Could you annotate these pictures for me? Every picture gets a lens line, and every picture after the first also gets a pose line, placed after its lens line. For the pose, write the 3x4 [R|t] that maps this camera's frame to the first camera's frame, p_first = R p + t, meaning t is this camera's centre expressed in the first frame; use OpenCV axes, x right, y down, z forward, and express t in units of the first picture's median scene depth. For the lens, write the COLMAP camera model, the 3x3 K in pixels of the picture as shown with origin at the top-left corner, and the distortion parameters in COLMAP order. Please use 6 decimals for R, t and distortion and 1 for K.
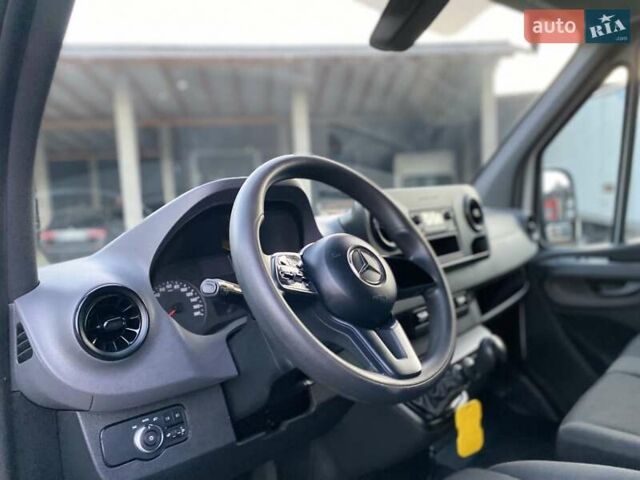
lens RADIAL K [[498.2, 0, 311.3], [0, 498.2, 243.9], [0, 0, 1]] dist [0.035757, -0.038246]
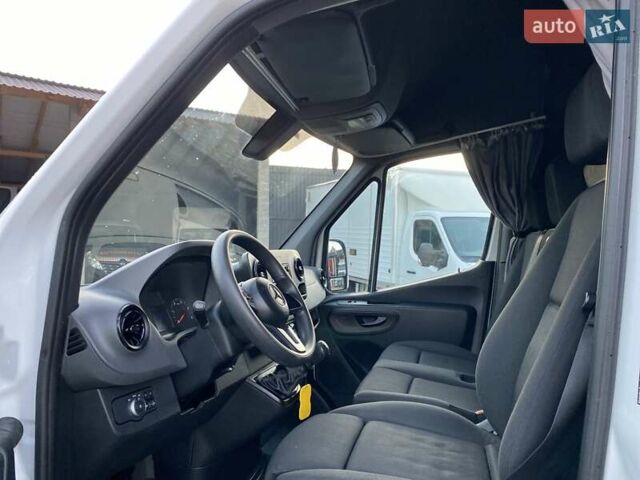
lens RADIAL K [[498.2, 0, 311.3], [0, 498.2, 243.9], [0, 0, 1]] dist [0.035757, -0.038246]
pose [[0.892154, 0.059107, 0.447848, -0.416854], [-0.010727, 0.993895, -0.109806, 0.039890], [-0.451604, 0.093159, 0.887342, -0.475634]]
